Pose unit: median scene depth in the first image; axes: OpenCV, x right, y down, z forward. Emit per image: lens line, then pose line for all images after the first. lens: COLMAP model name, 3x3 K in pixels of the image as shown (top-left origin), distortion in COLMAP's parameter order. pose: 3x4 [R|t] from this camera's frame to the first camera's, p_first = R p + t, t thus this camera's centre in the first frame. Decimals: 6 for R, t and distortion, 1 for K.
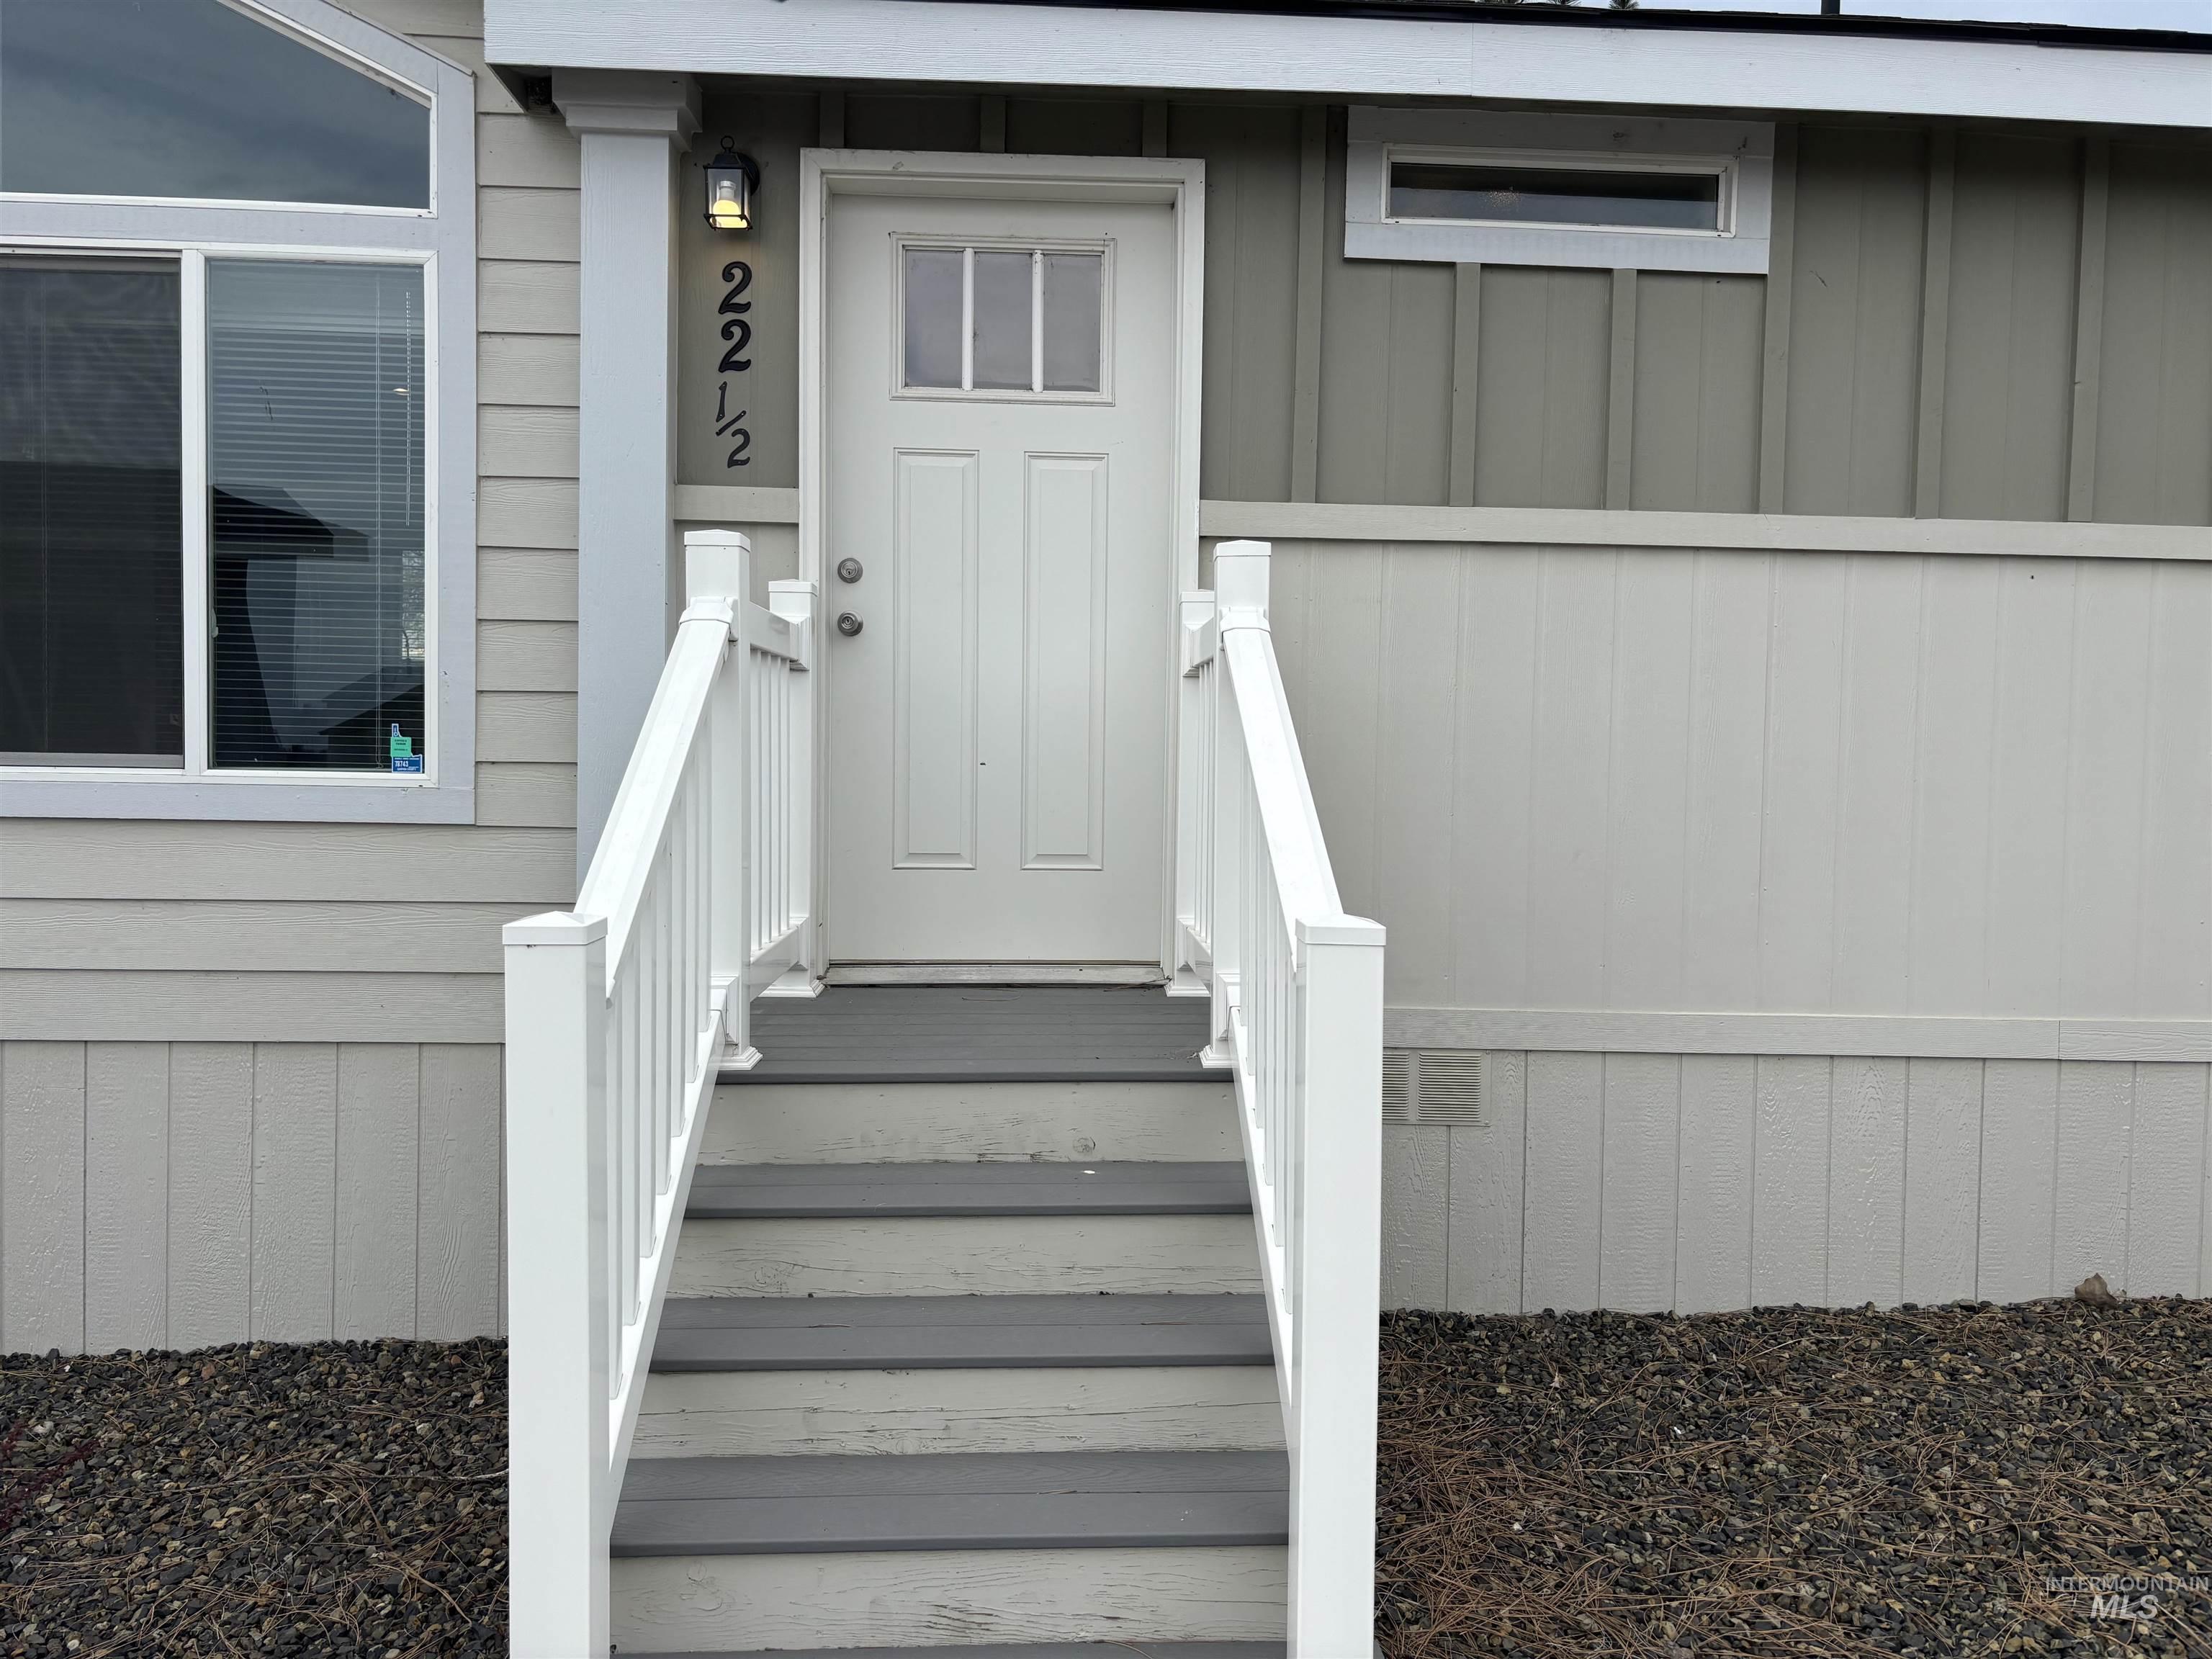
lens RADIAL K [[1681.4, 0, 1133.4], [0, 1681.4, 799.0], [0, 0, 1]] dist [0.024681, -0.003183]
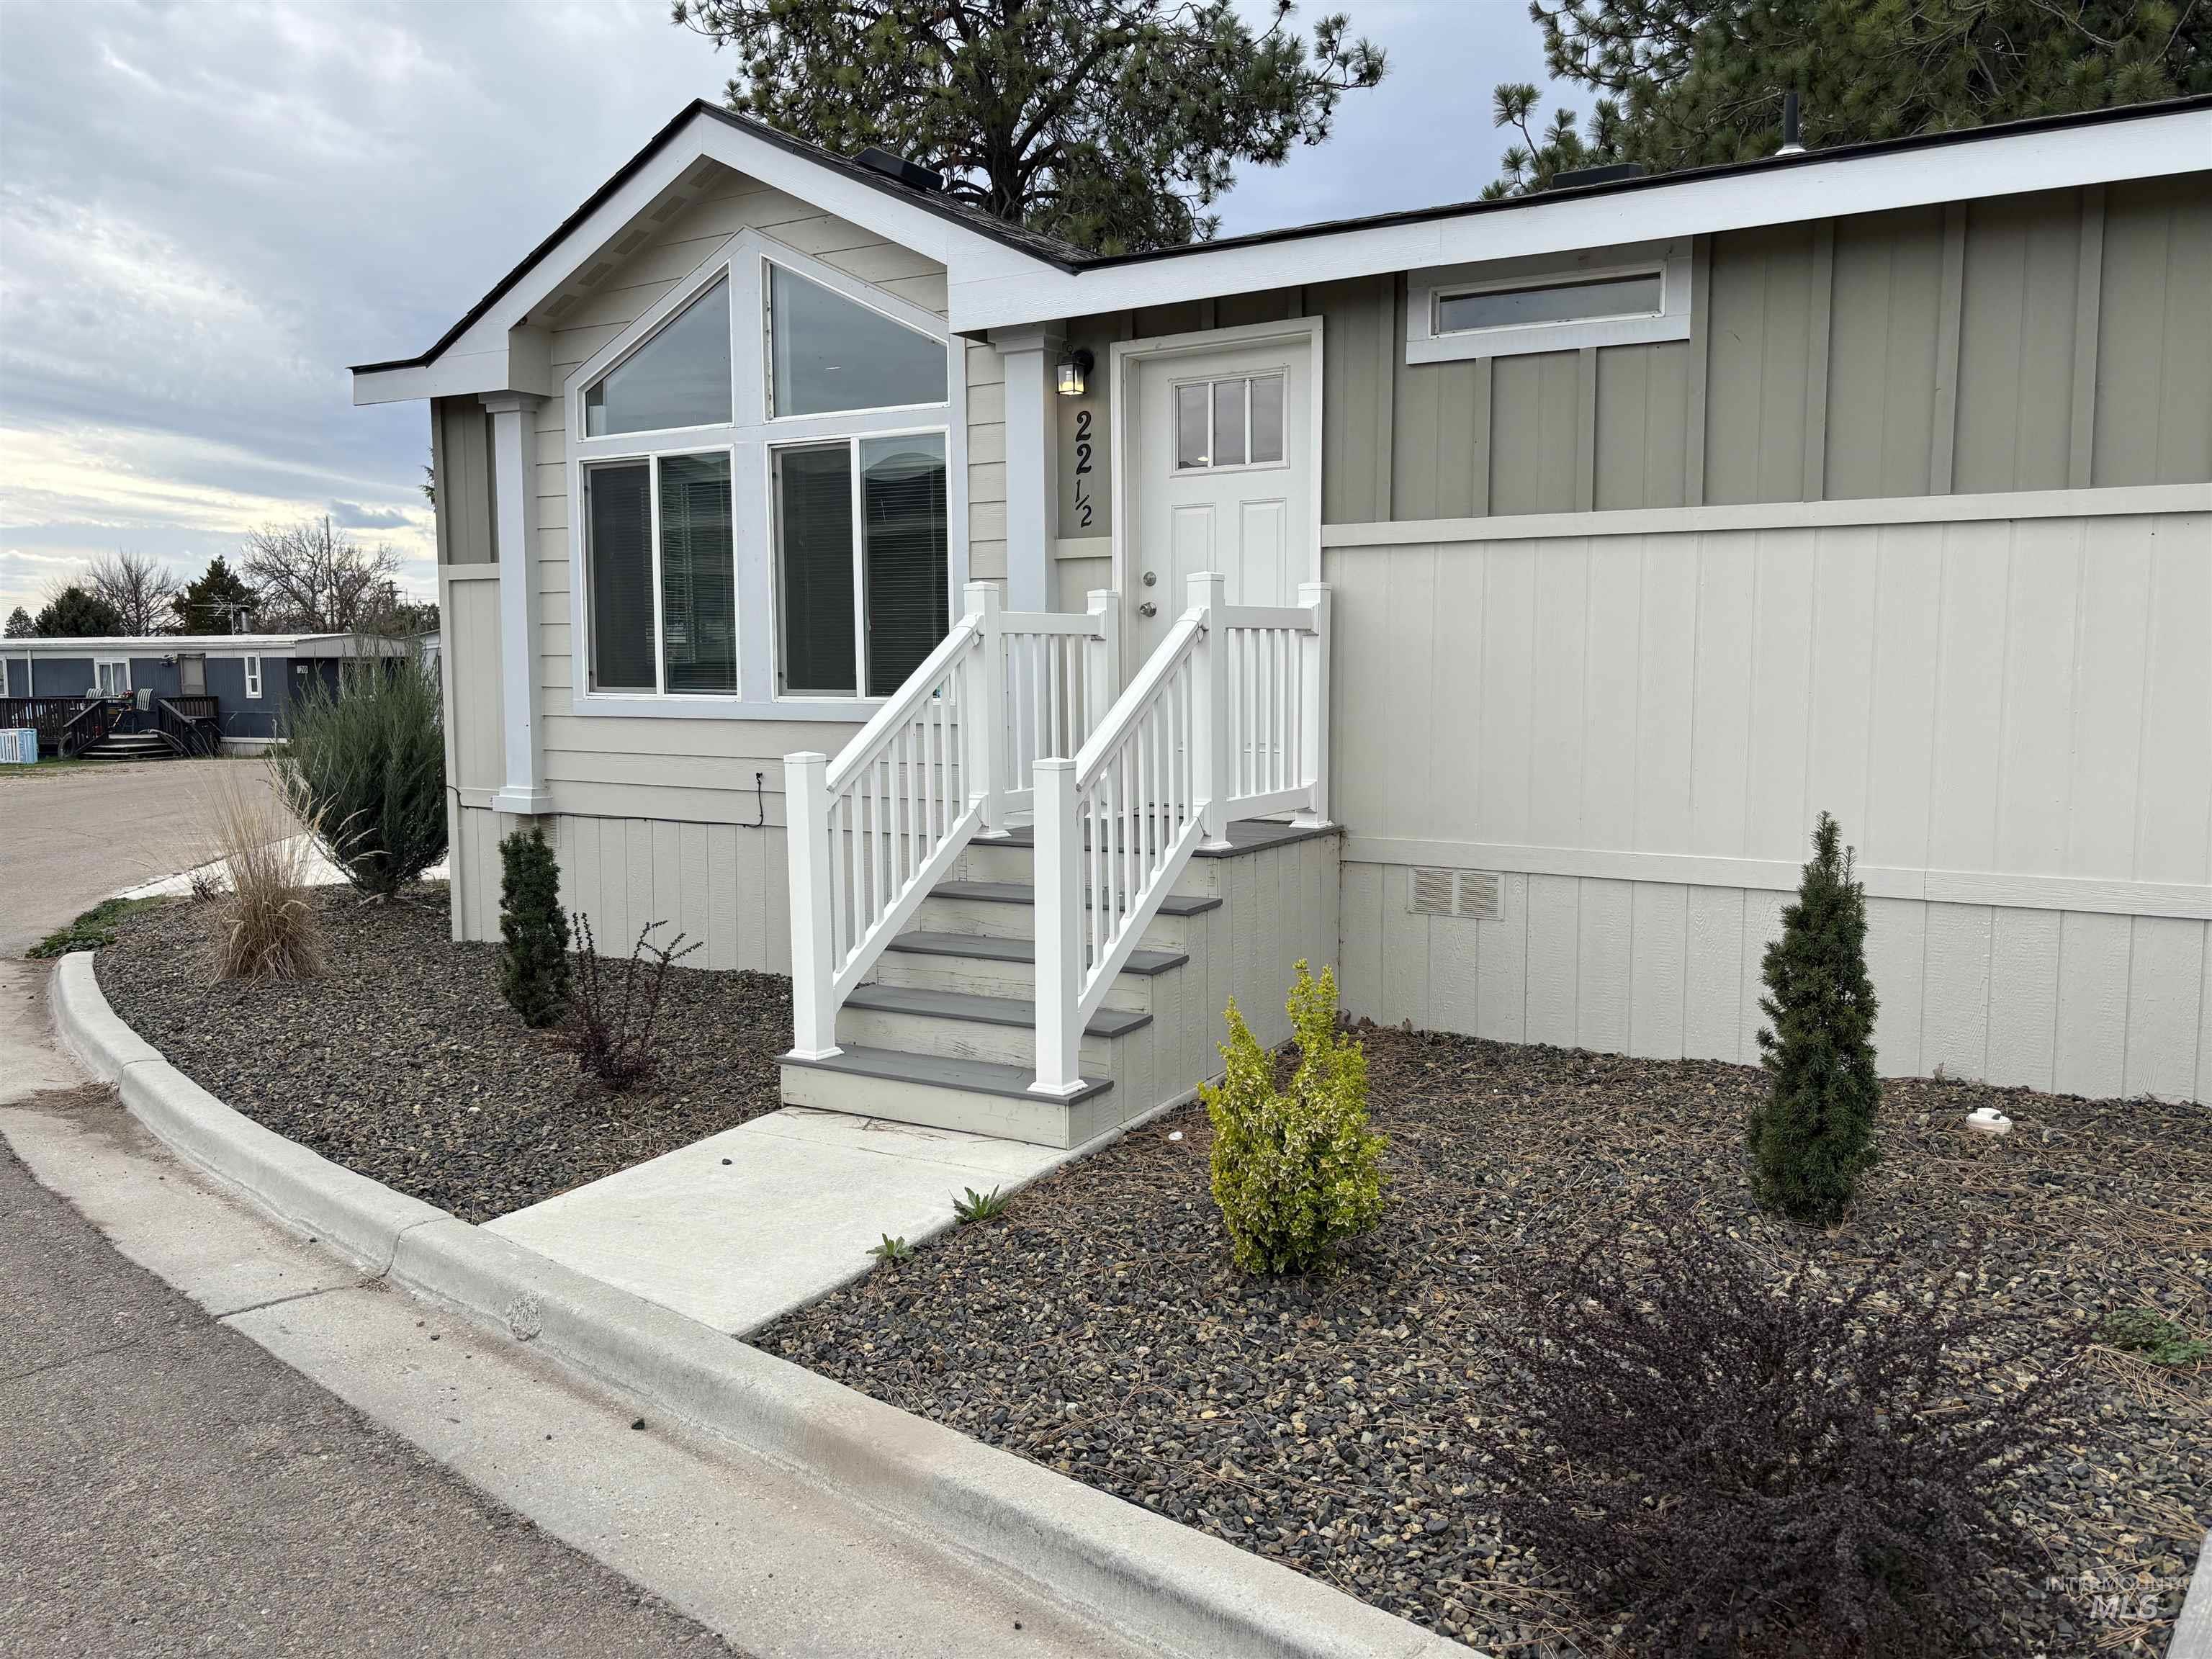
lens RADIAL K [[1669.5, 0, 1104.3], [0, 1669.5, 809.3], [0, 0, 1]] dist [0.058496, -0.075136]
pose [[0.829856, 0.027980, -0.557276, 0.780448], [0.003573, 0.998455, 0.055451, 0.006400], [0.557967, -0.048008, 0.828473, -0.481326]]
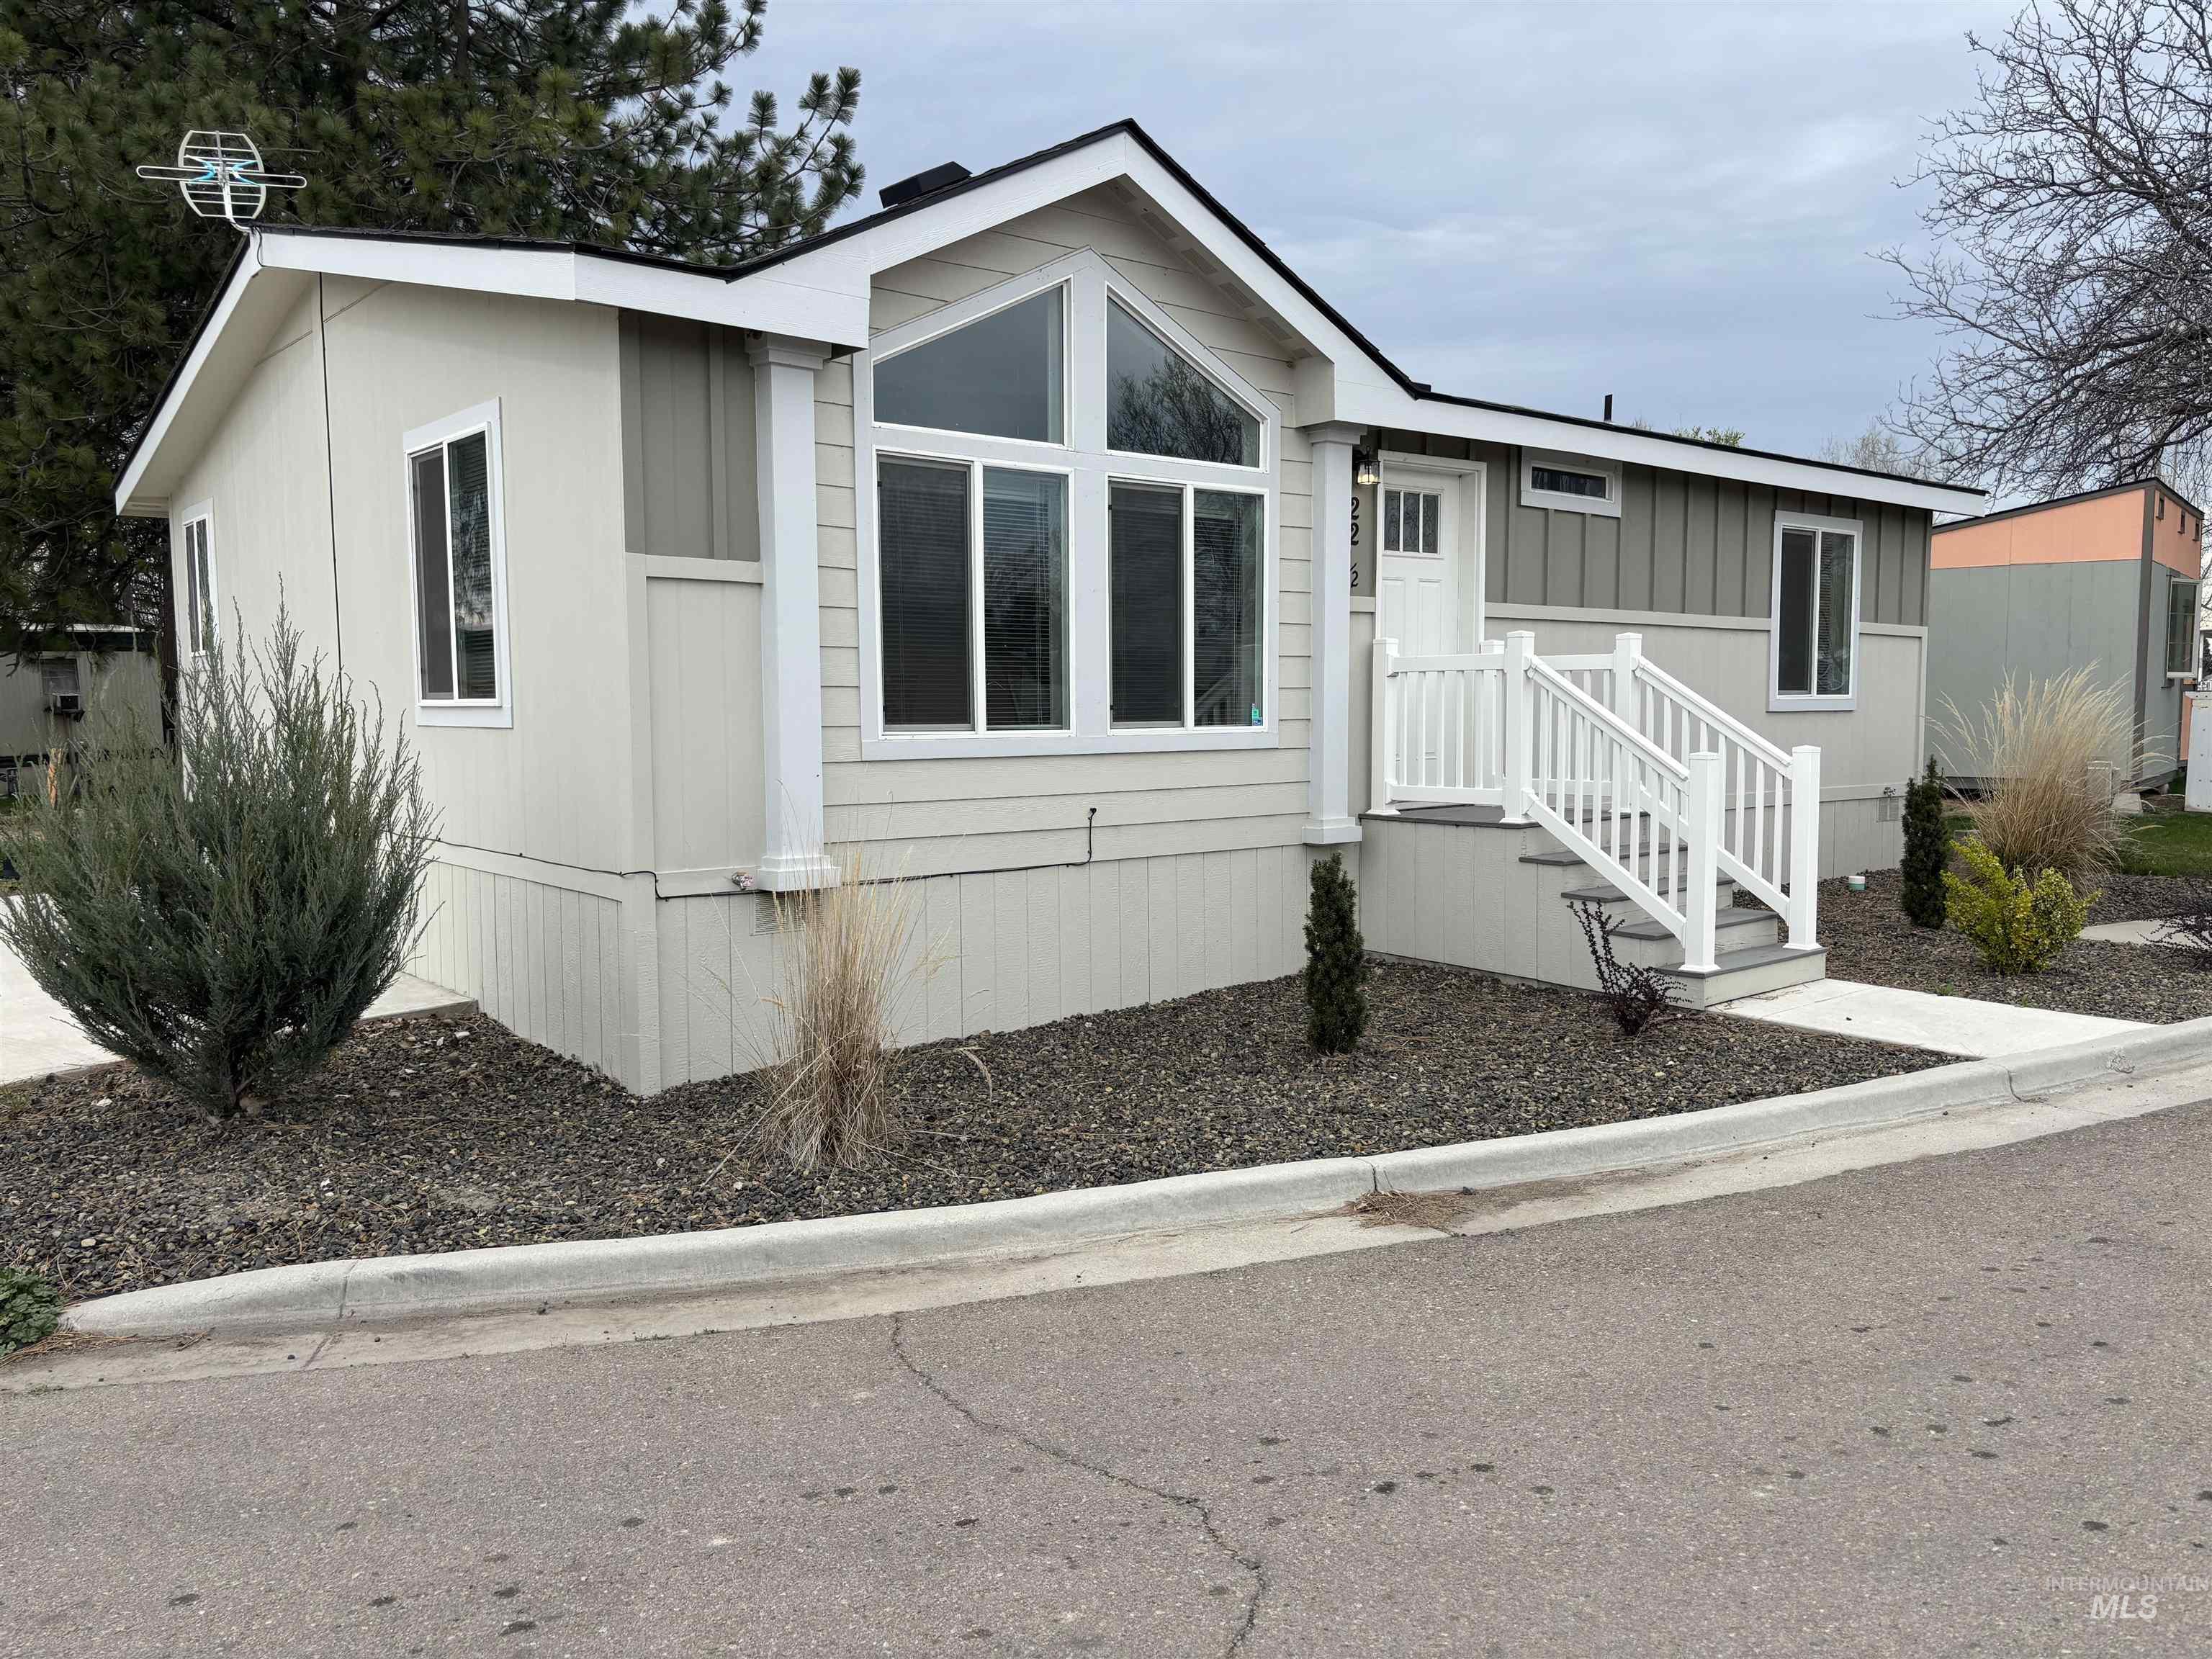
lens RADIAL K [[1669.9, 0, 1117.8], [0, 1669.9, 825.3], [0, 0, 1]] dist [0.040621, -0.043649]
pose [[0.794716, -0.067895, 0.603172, -1.867239], [0.033351, 0.997107, 0.068297, -0.040065], [-0.606064, -0.034160, 0.794682, -0.617353]]
